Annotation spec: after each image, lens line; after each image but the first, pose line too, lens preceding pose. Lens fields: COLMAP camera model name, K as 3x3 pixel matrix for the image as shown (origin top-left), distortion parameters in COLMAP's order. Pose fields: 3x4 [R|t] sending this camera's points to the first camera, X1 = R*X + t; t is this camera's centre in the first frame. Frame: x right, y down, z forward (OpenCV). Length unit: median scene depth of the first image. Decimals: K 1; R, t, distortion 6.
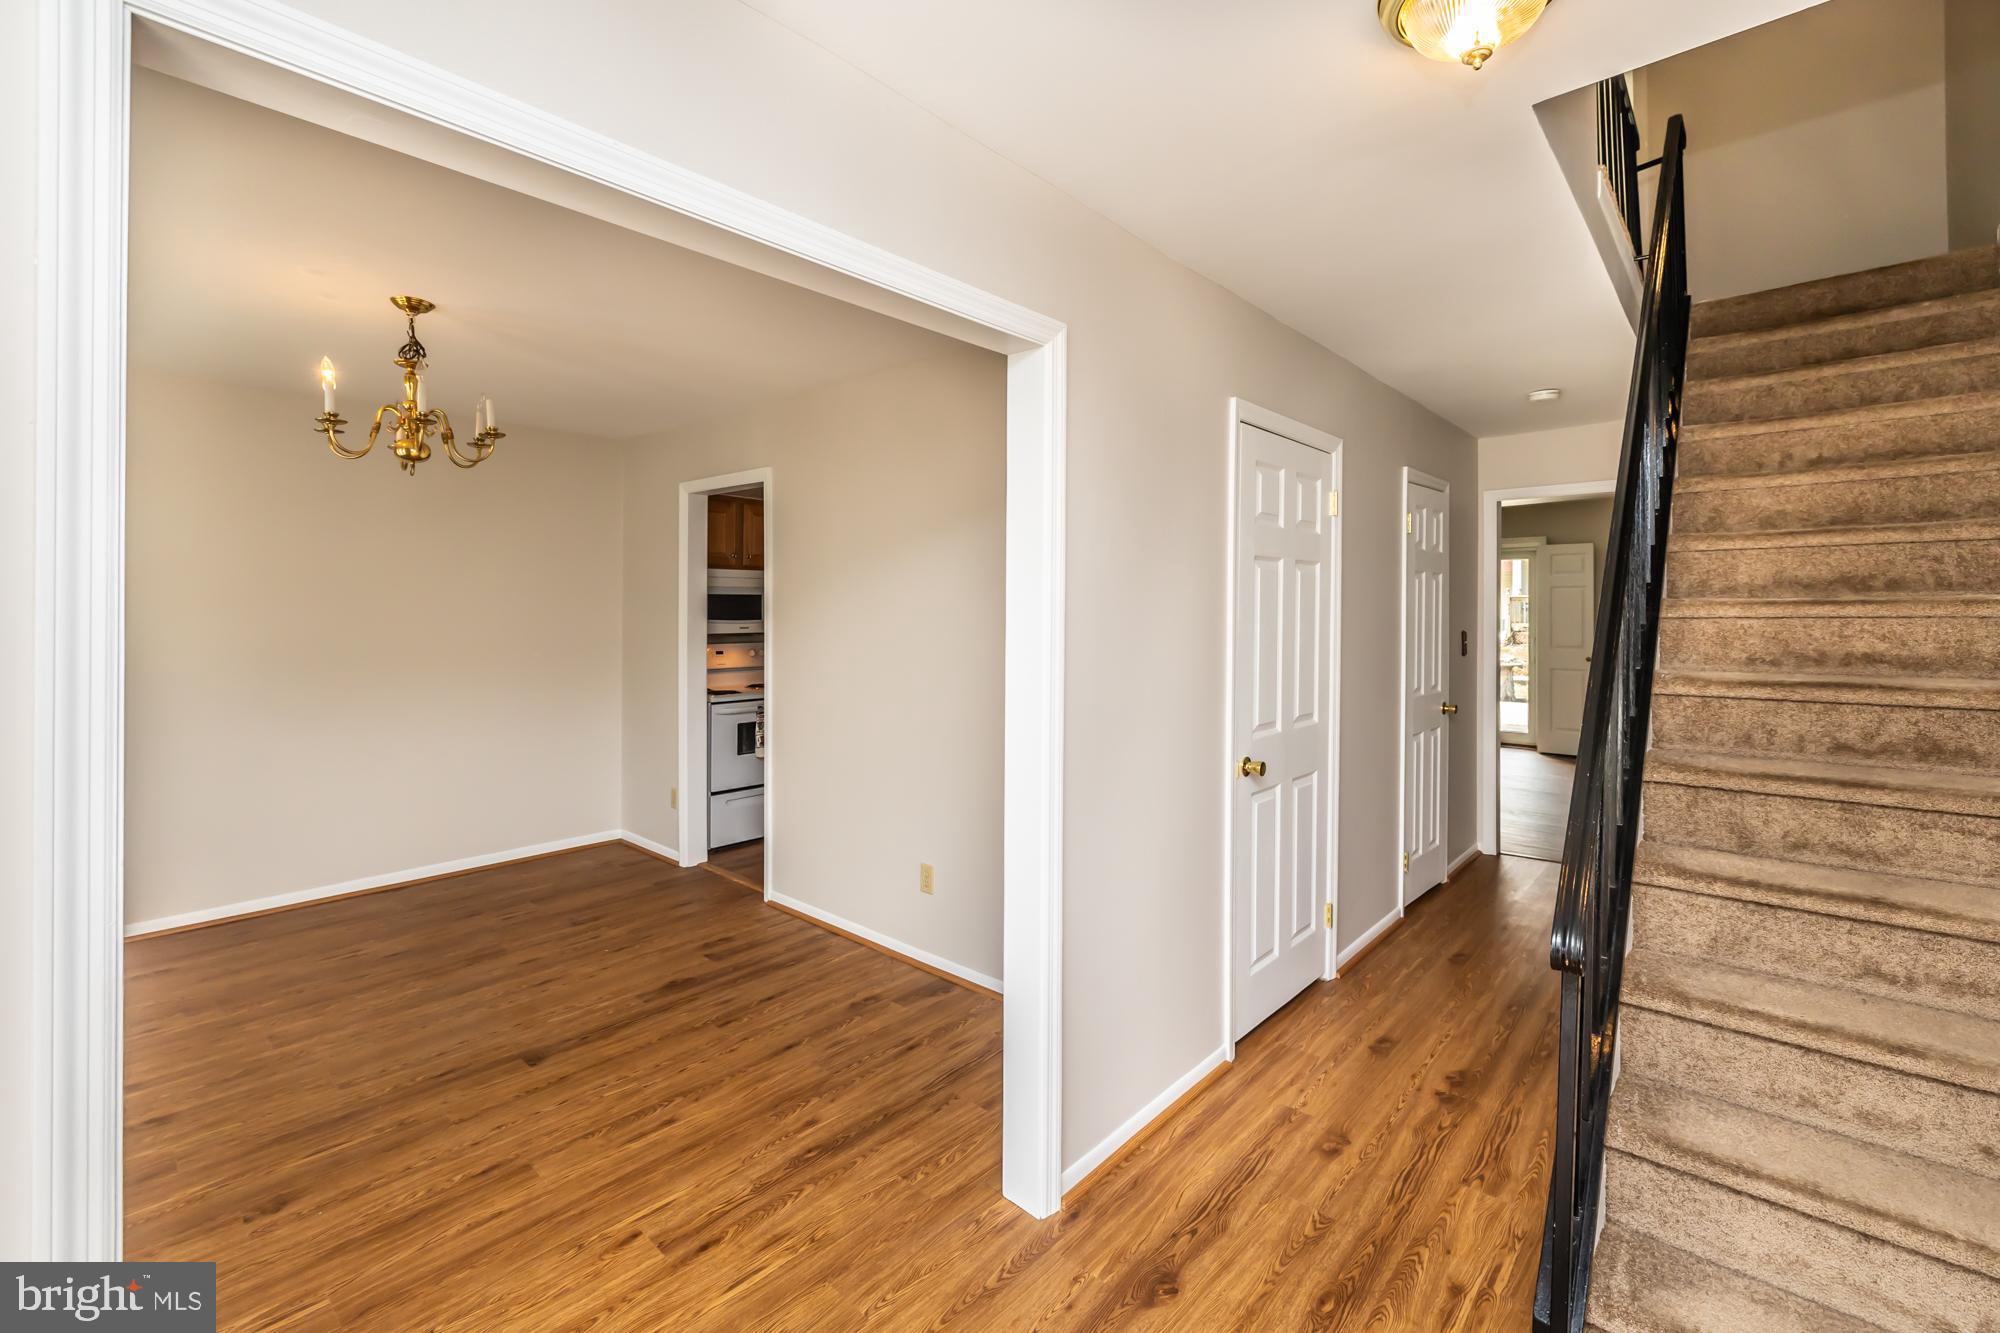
lens RADIAL K [[865.7, 0, 1004.4], [0, 865.7, 612.2], [0, 0, 1]] dist [-0.001503, 0.000211]
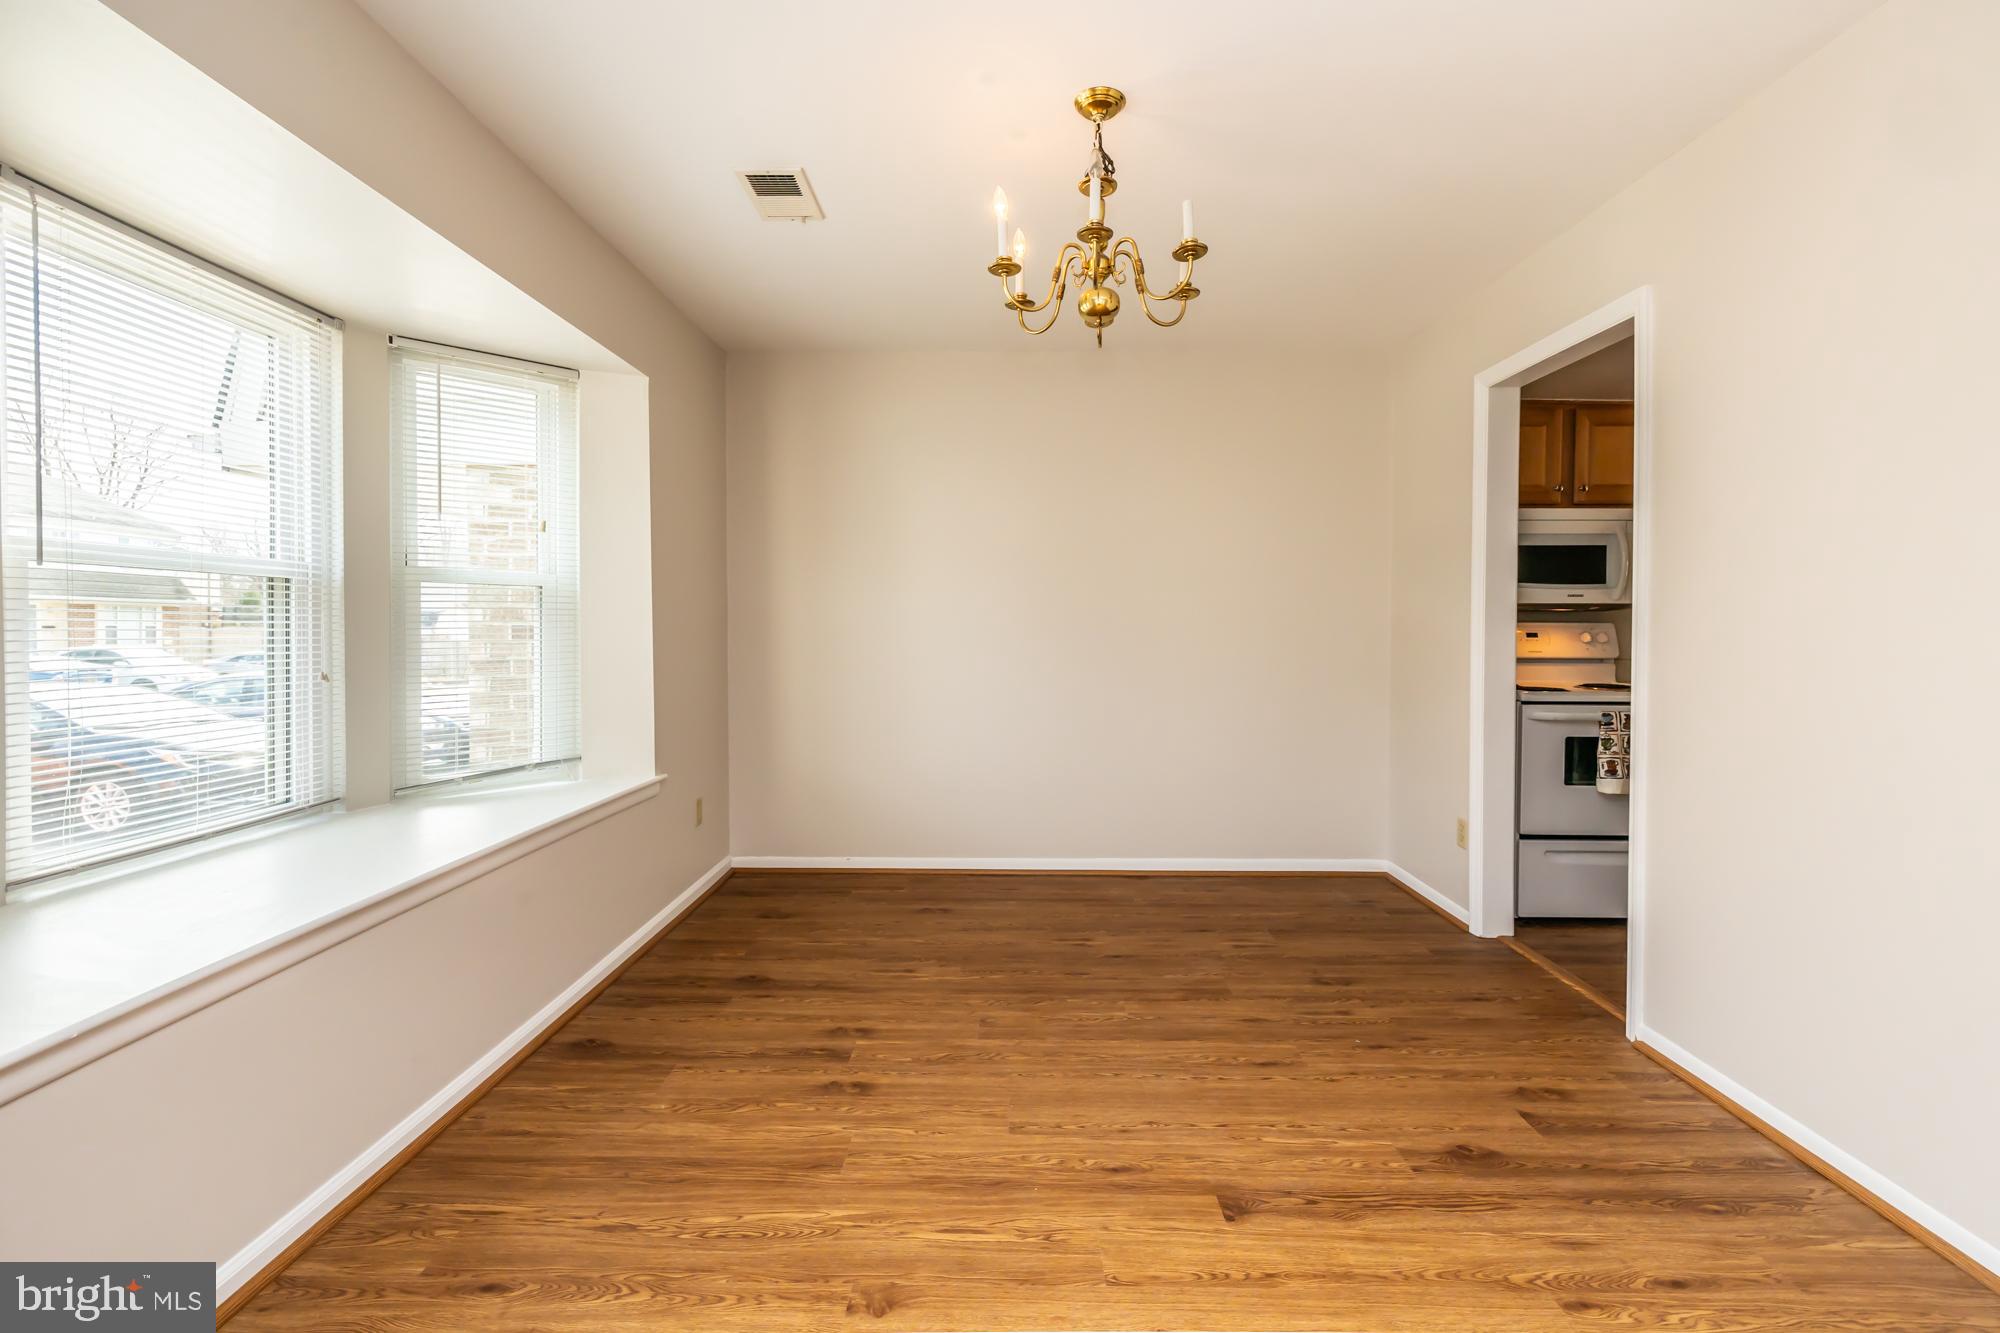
lens RADIAL K [[850.5, 0, 996.5], [0, 850.5, 634.2], [0, 0, 1]] dist [-0.002758, -0.000228]
pose [[0.653666, 0.006604, -0.756754, -0.147530], [-0.007757, 0.999968, 0.002026, 0.075271], [0.756743, 0.004546, 0.653697, 0.359207]]
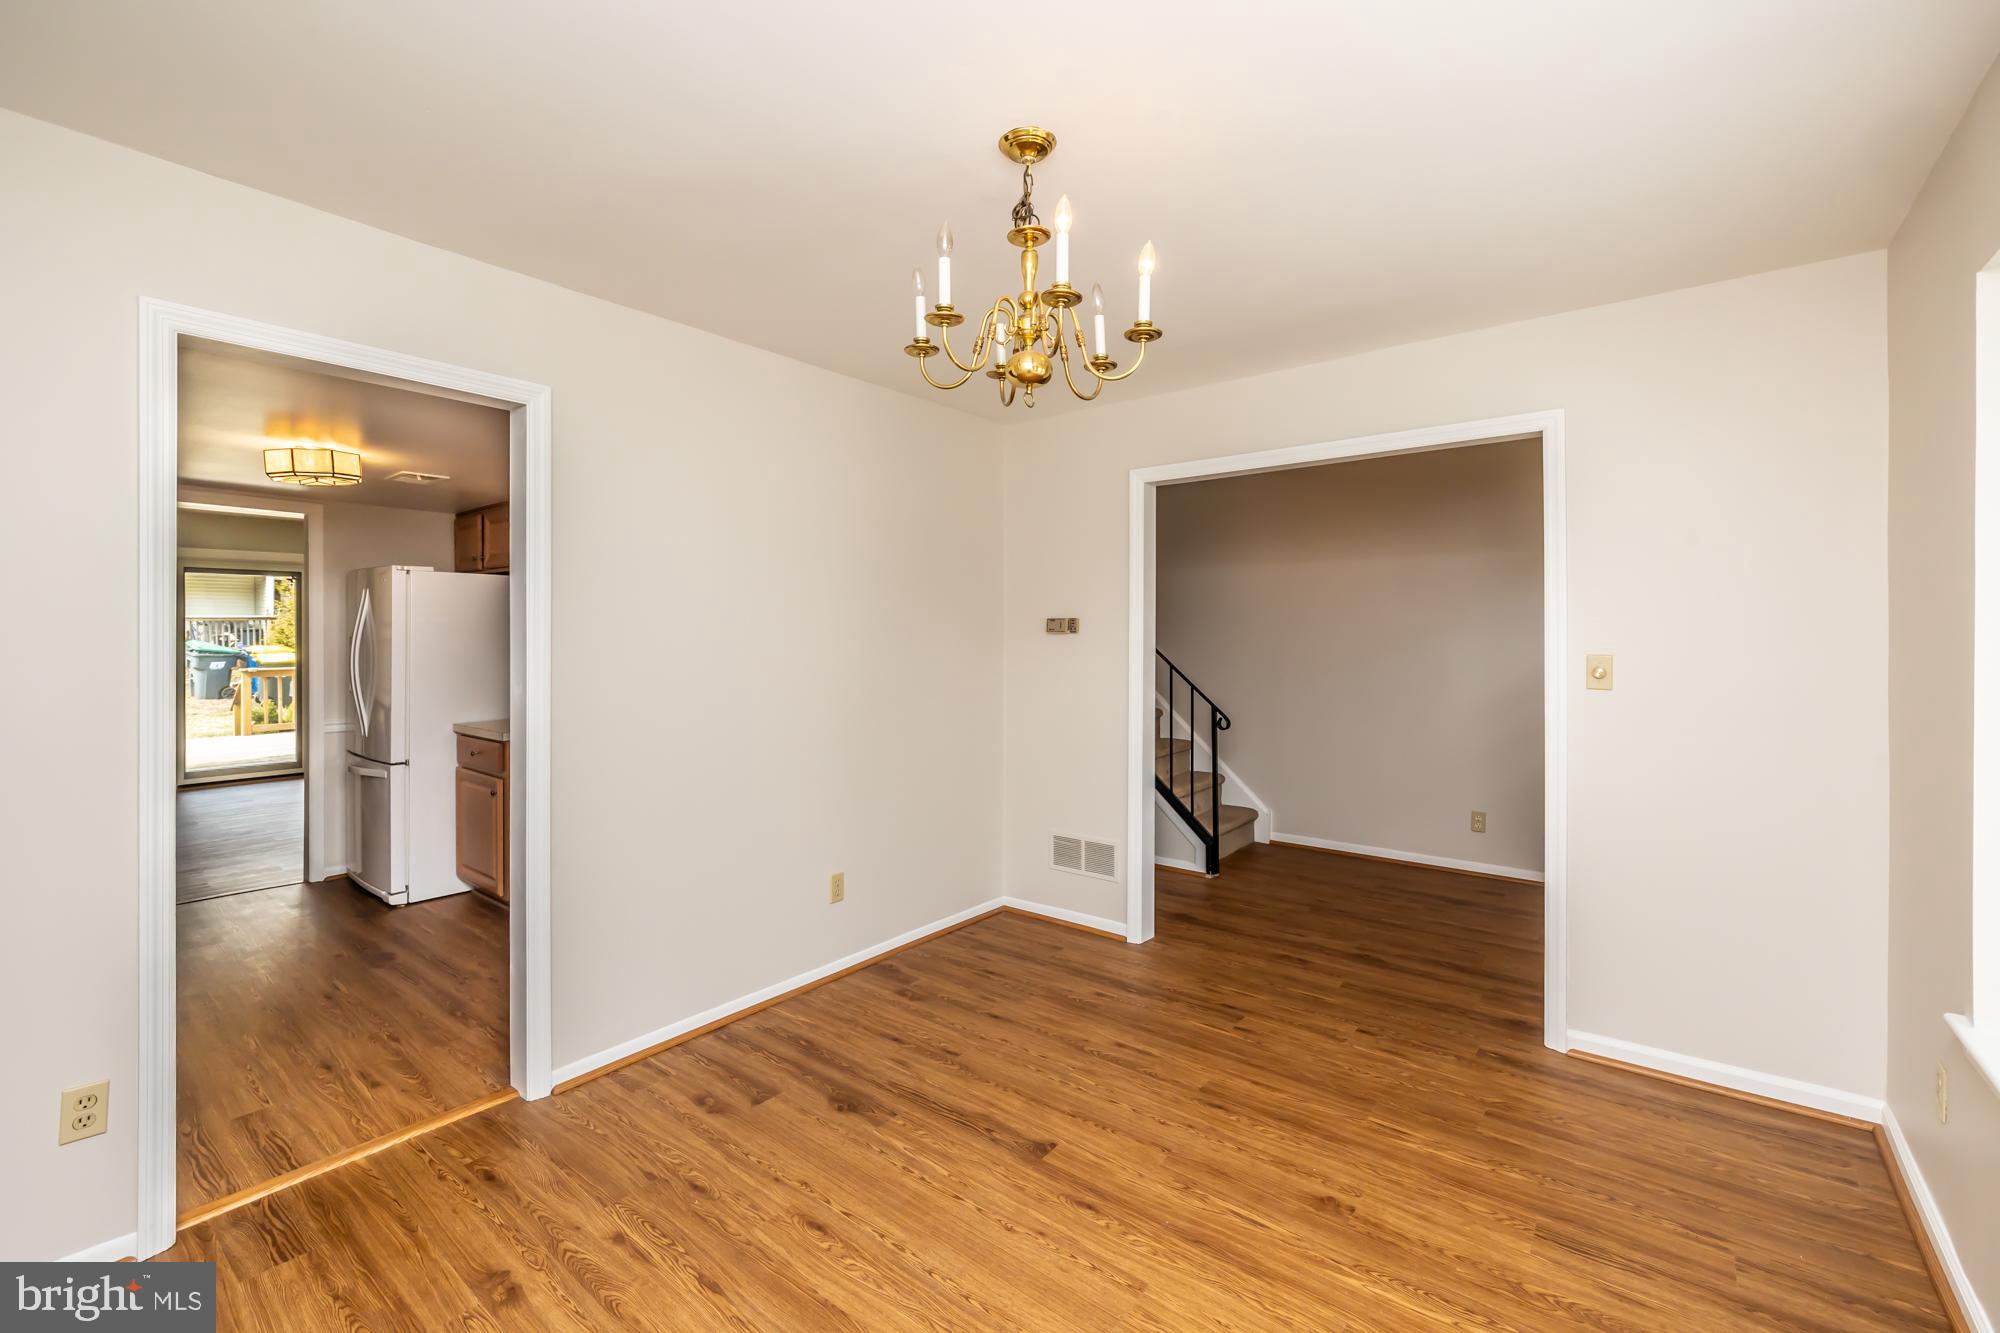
lens RADIAL K [[850.5, 0, 996.5], [0, 850.5, 634.2], [0, 0, 1]] dist [-0.002758, -0.000228]
pose [[-0.062885, -0.001683, 0.998019, -1.069065], [0.008250, 0.999964, 0.002206, 0.010133], [-0.997987, 0.008373, -0.062869, 0.853602]]
